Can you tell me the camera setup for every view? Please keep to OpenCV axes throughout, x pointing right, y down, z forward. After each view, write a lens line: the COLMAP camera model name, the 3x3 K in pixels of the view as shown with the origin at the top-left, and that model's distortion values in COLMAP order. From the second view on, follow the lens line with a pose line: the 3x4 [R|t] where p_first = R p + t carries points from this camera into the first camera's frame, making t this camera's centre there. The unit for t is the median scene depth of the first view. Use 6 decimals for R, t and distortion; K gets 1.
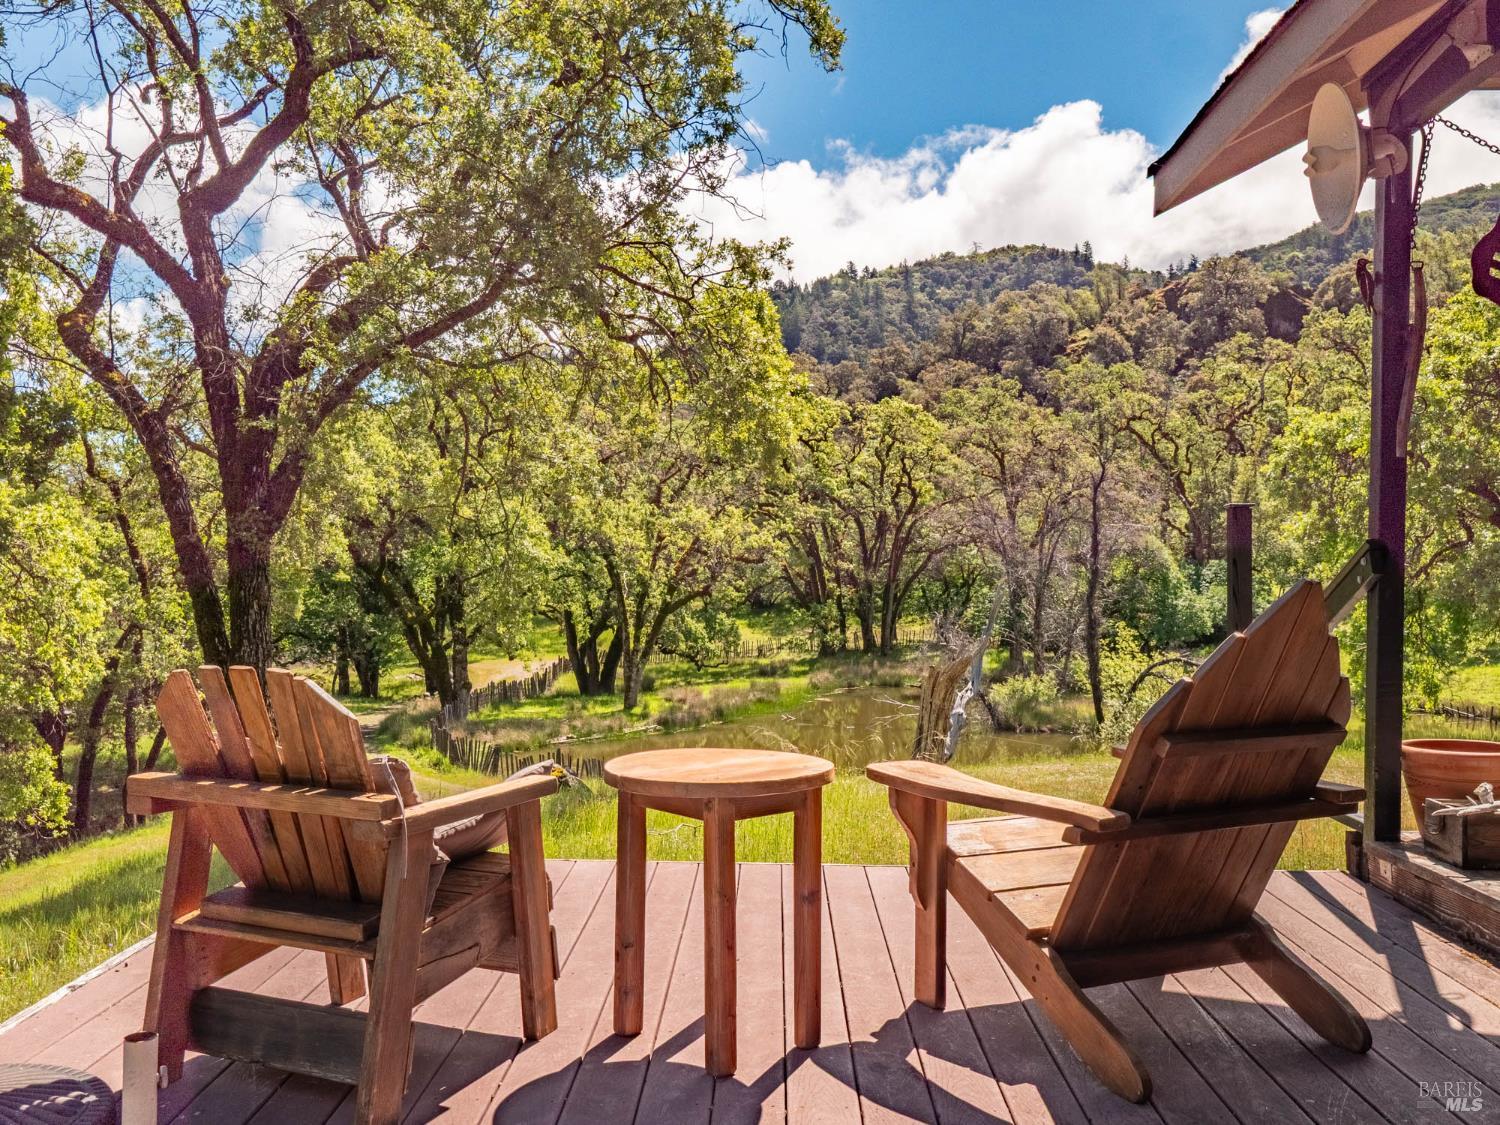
lens RADIAL K [[1333.3, 0, 750.0], [0, 1333.3, 562.5], [0, 0, 1]] dist [-0.106733, 0.244908]
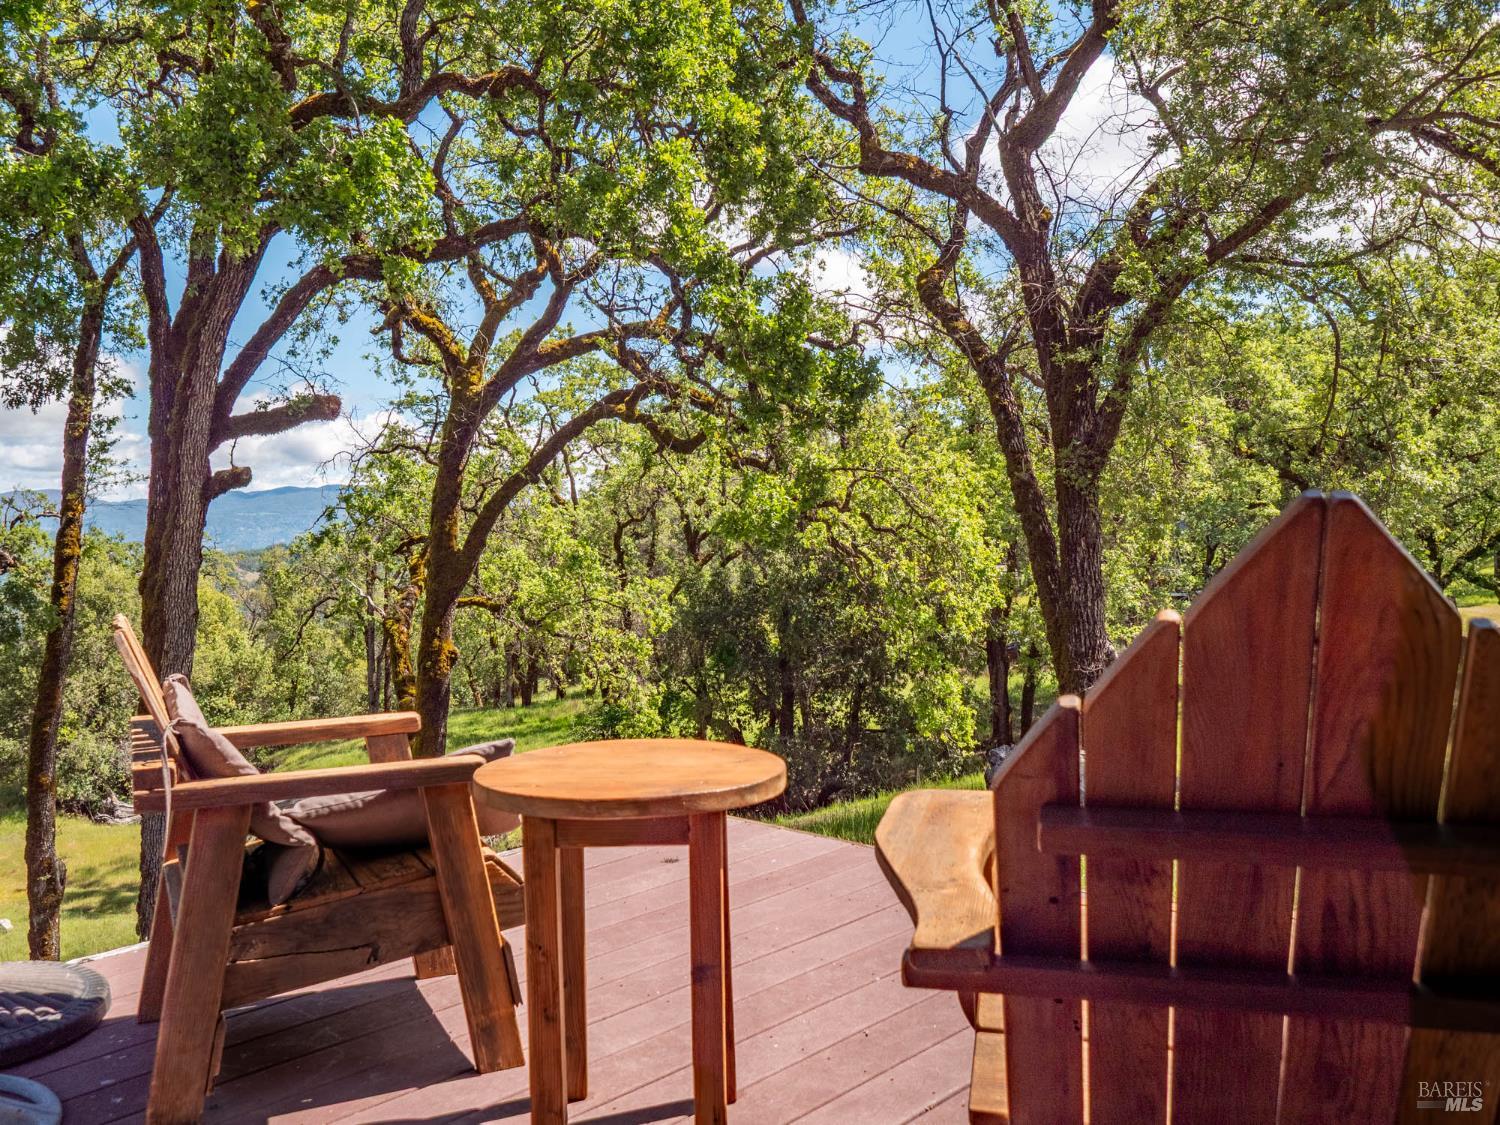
lens RADIAL K [[1333.3, 0, 750.0], [0, 1333.3, 562.5], [0, 0, 1]] dist [-0.106733, 0.244908]
pose [[0.731435, 0.002359, -0.681908, 0.116063], [0.031623, 0.998801, 0.037375, 0.002608], [0.681178, -0.048902, 0.730483, 0.110941]]
